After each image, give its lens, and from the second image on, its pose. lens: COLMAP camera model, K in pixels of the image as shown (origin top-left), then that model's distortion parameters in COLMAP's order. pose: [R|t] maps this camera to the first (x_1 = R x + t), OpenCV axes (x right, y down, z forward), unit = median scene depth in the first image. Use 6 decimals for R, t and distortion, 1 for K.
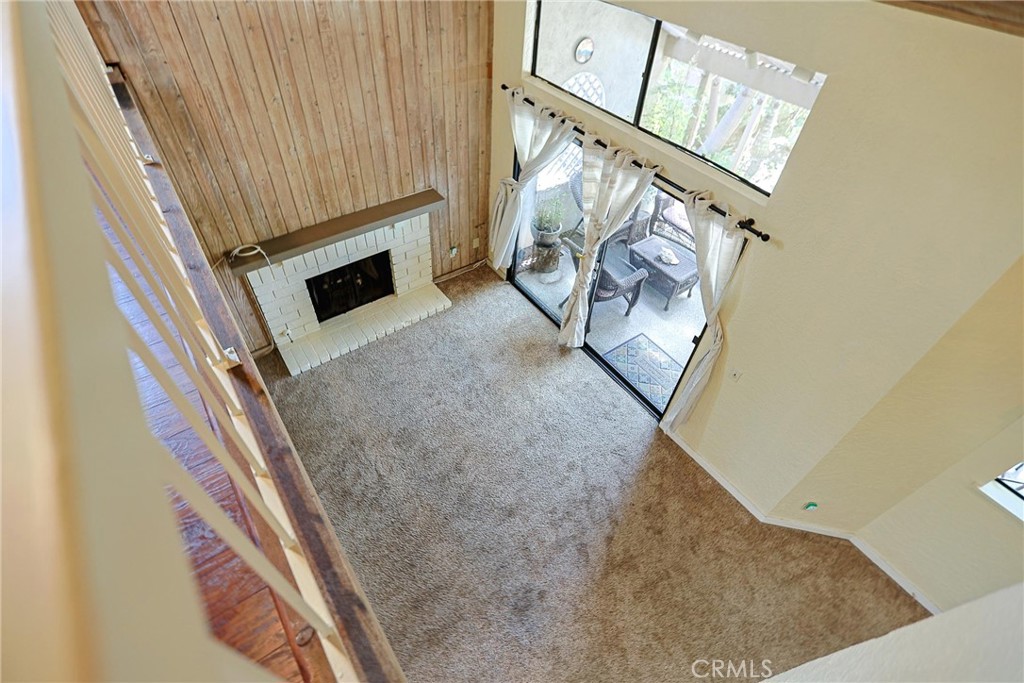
lens RADIAL K [[506.4, 0, 506.7], [0, 506.4, 346.3], [0, 0, 1]] dist [-0.034372, 0.007039]
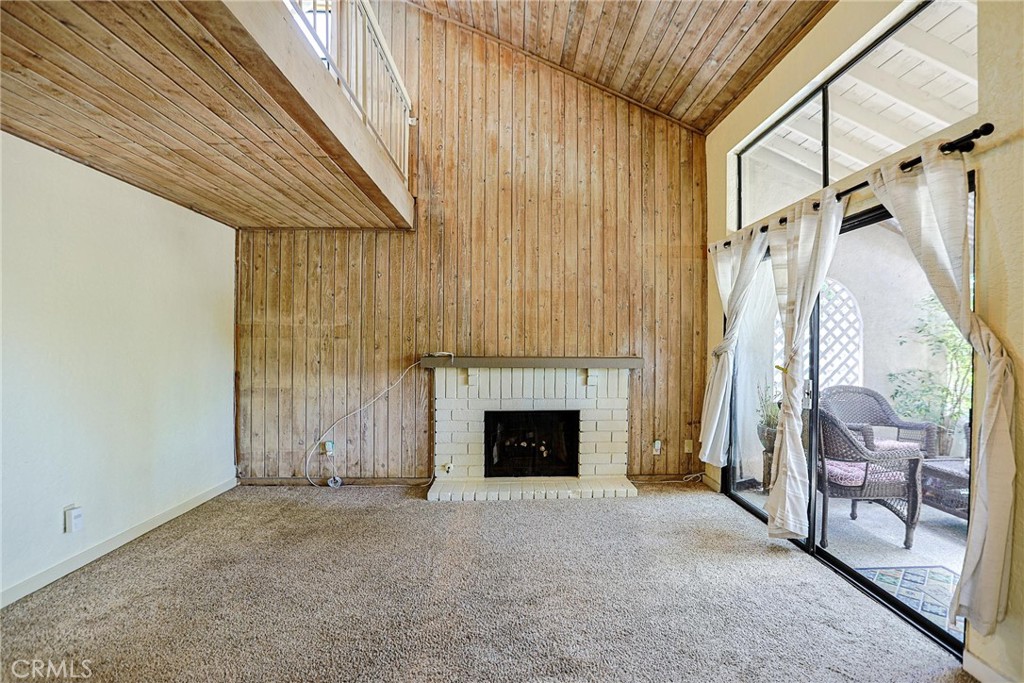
lens RADIAL K [[515.1, 0, 529.1], [0, 515.1, 341.4], [0, 0, 1]] dist [-0.050677, 0.018476]
pose [[0.838320, -0.036587, -0.543949, 0.244558], [-0.380116, 0.676002, -0.631295, 0.412881], [0.390808, 0.735991, 0.552799, 0.414119]]
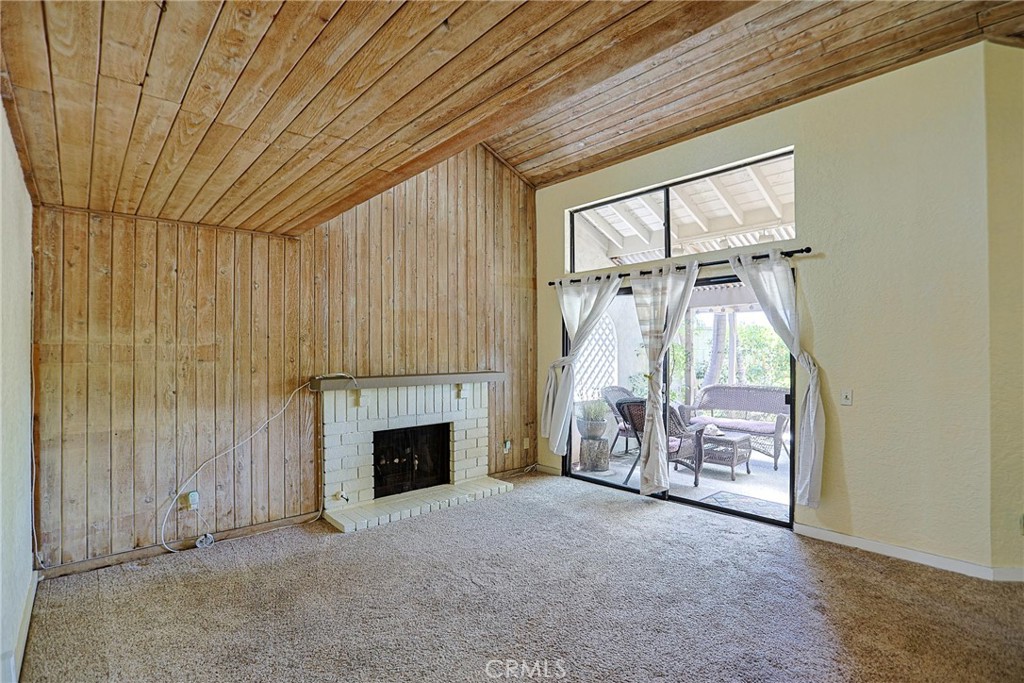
lens RADIAL K [[515.1, 0, 503.1], [0, 515.1, 344.4], [0, 0, 1]] dist [-0.050677, 0.018476]
pose [[0.993876, -0.046623, 0.100185, -0.267189], [0.105465, 0.670845, -0.734060, 0.548032], [-0.032985, 0.740131, 0.671654, 0.230141]]
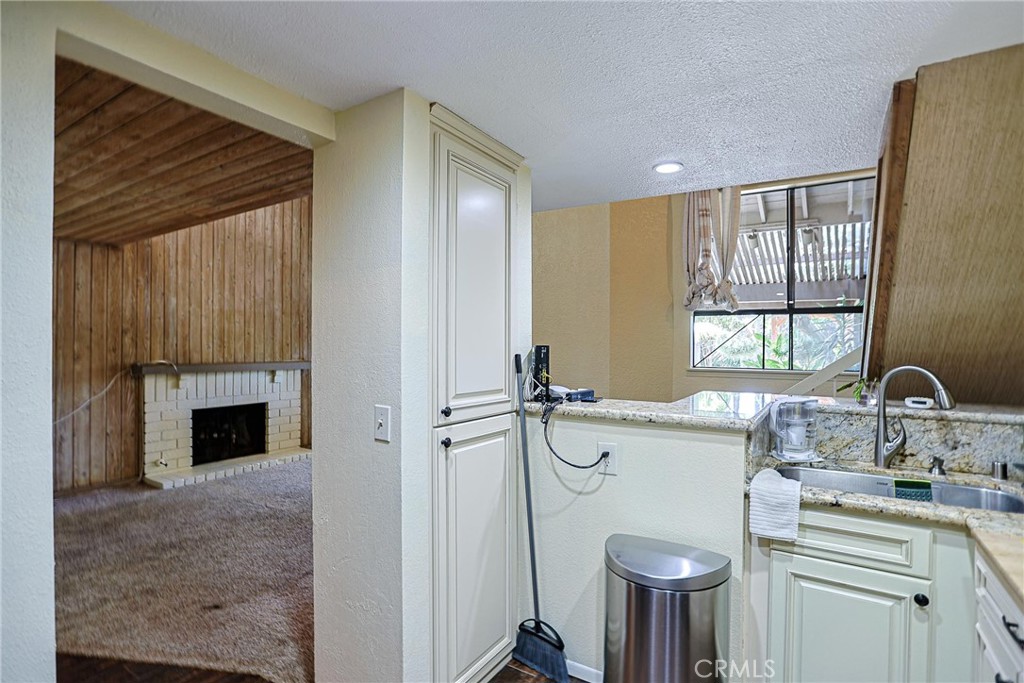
lens RADIAL K [[515.1, 0, 531.8], [0, 515.1, 344.2], [0, 0, 1]] dist [-0.050677, 0.018476]
pose [[0.912873, -0.038148, 0.406458, -0.167151], [0.323096, 0.676100, -0.662192, 0.864088], [-0.249545, 0.735822, 0.629518, -0.043615]]
